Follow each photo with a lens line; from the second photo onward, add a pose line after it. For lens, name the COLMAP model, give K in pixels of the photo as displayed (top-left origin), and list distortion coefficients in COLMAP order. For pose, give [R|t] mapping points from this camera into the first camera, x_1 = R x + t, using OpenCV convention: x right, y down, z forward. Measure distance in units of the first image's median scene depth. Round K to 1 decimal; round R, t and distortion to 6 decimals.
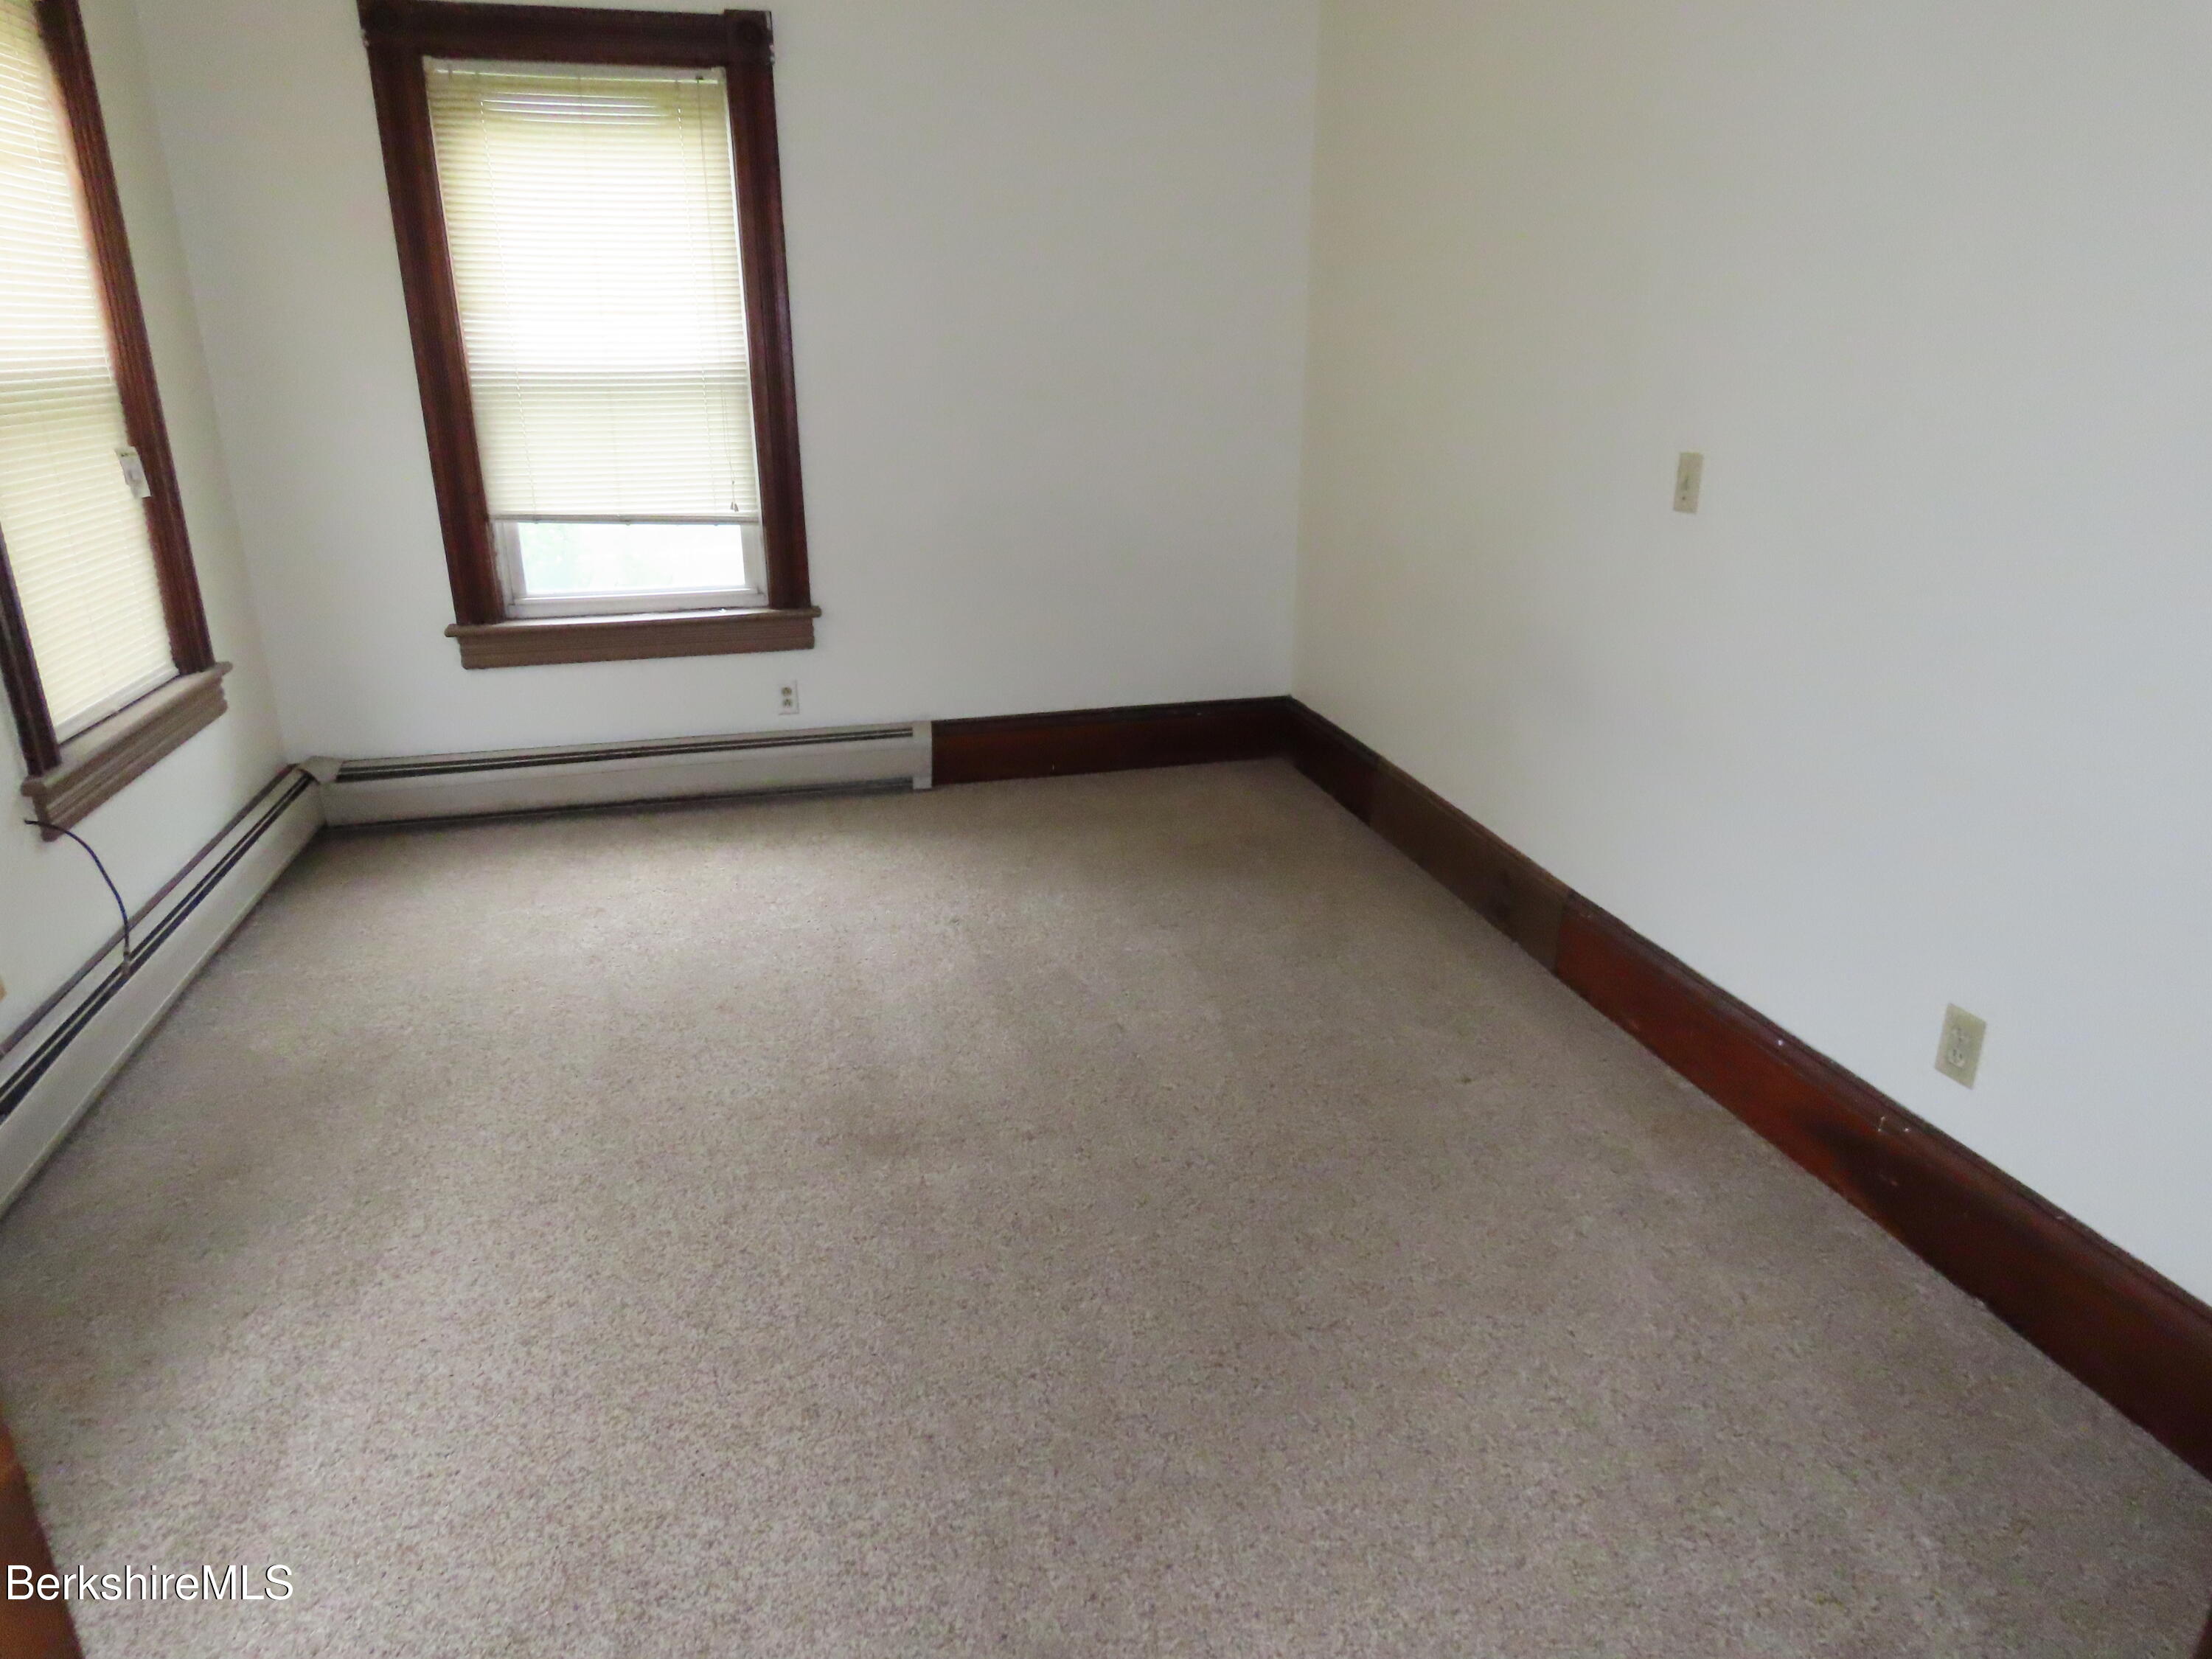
lens RADIAL K [[1396.9, 0, 1106.0], [0, 1396.9, 829.5], [0, 0, 1]] dist [-0.007700, 0.001045]
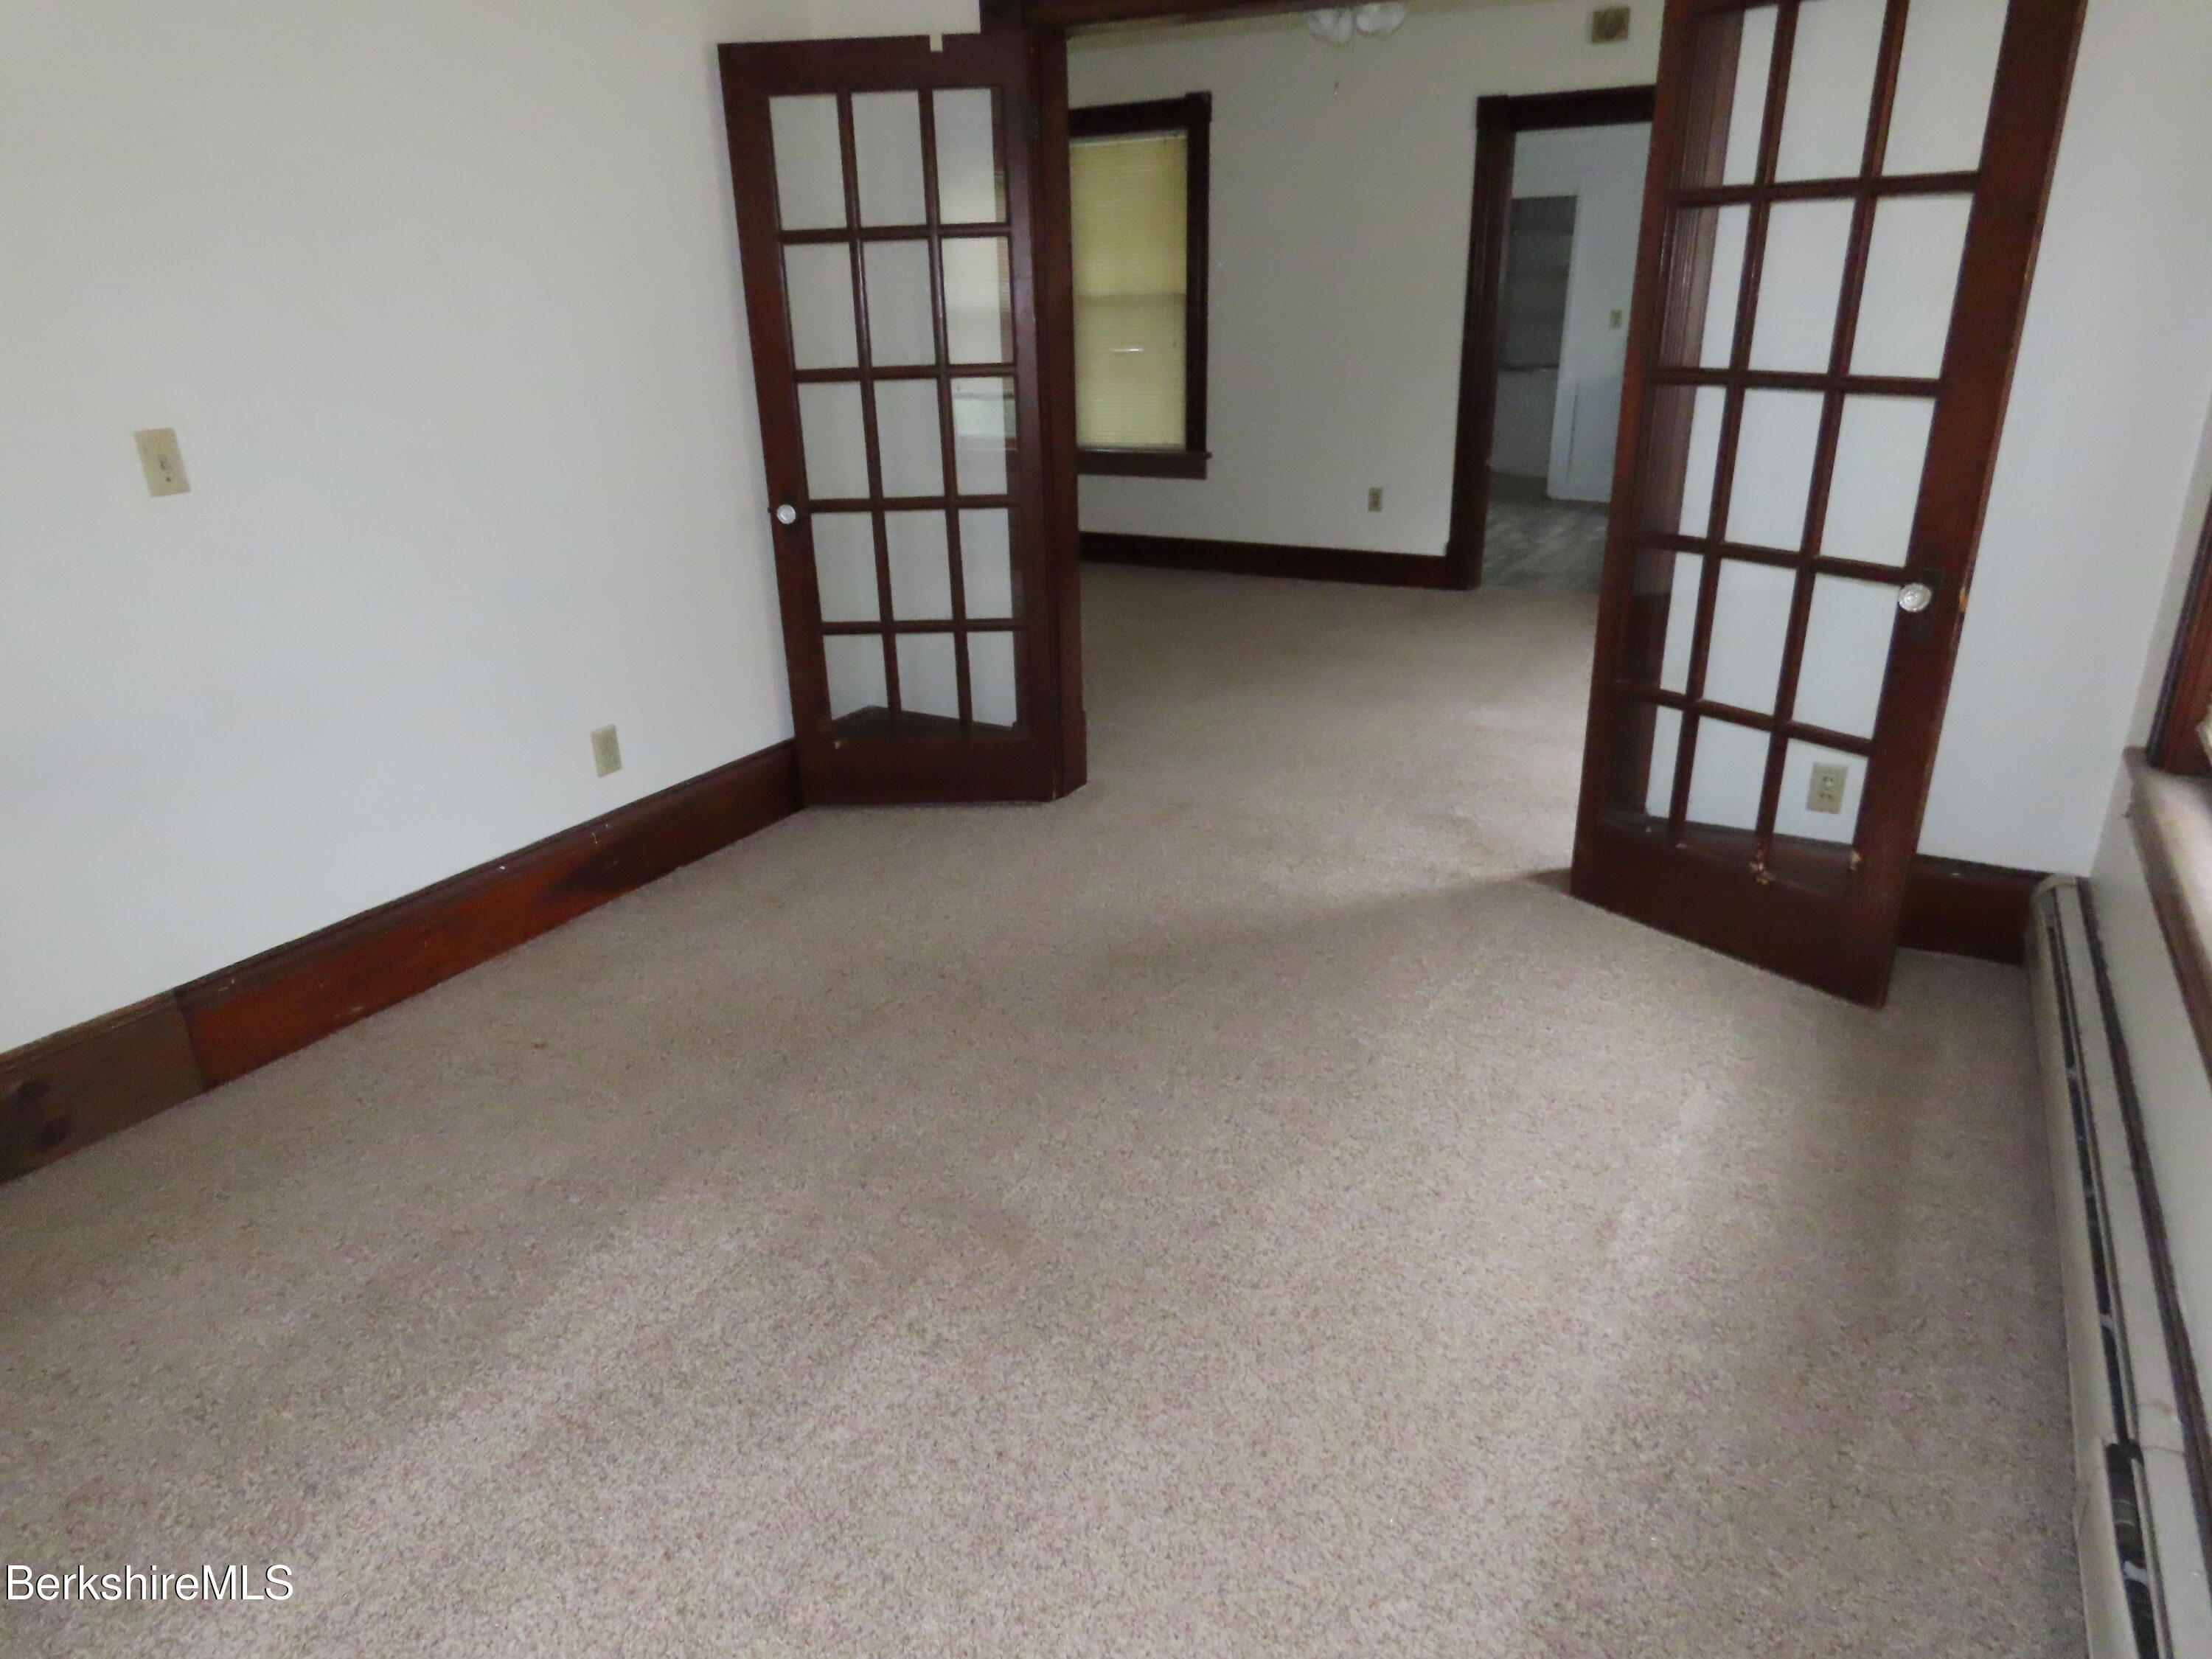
lens RADIAL K [[1396.9, 0, 1106.0], [0, 1396.9, 829.5], [0, 0, 1]] dist [-0.007700, 0.001045]
pose [[-0.720502, -0.231634, 0.653623, -0.477847], [0.252479, 0.790243, 0.558363, -0.291079], [-0.645857, 0.567328, -0.510889, 0.852358]]
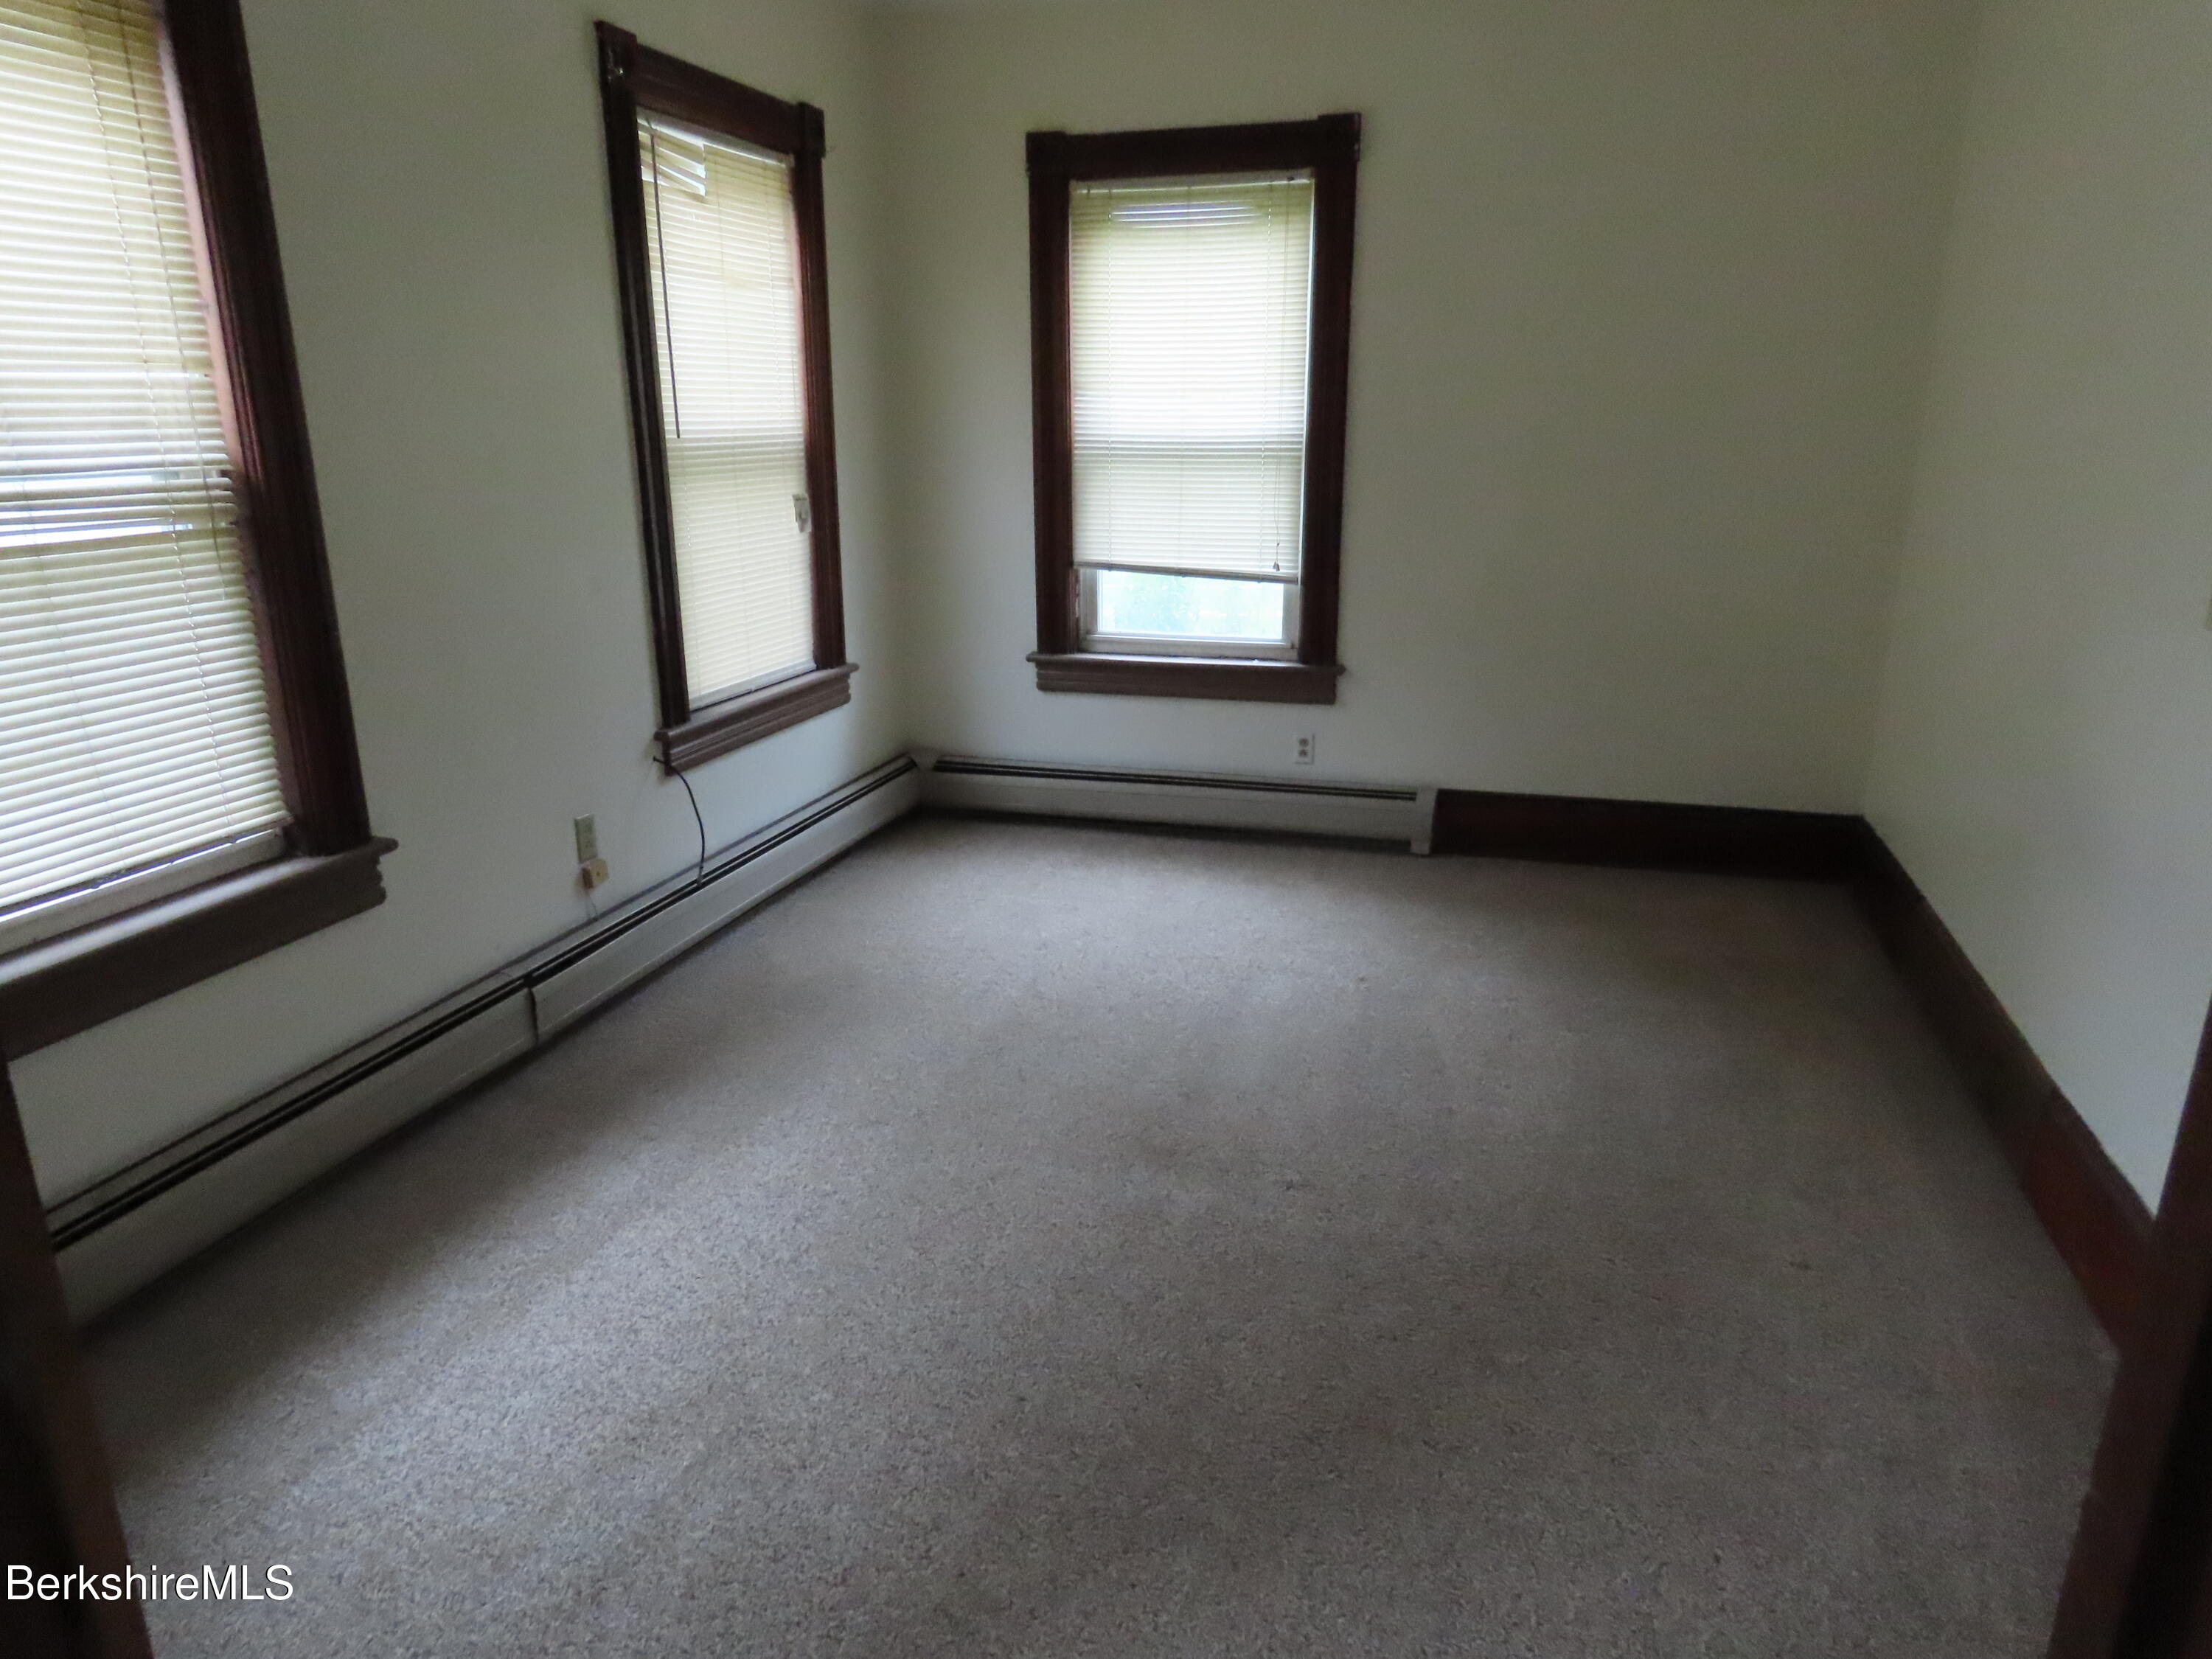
lens RADIAL K [[1393.0, 0, 1106.0], [0, 1393.0, 829.5], [0, 0, 1]] dist [-0.010570, -0.003497]
pose [[0.854691, 0.147084, -0.497865, 0.204251], [-0.170512, 0.985354, -0.001617, -0.007621], [0.490335, 0.086274, 0.867253, 0.023071]]
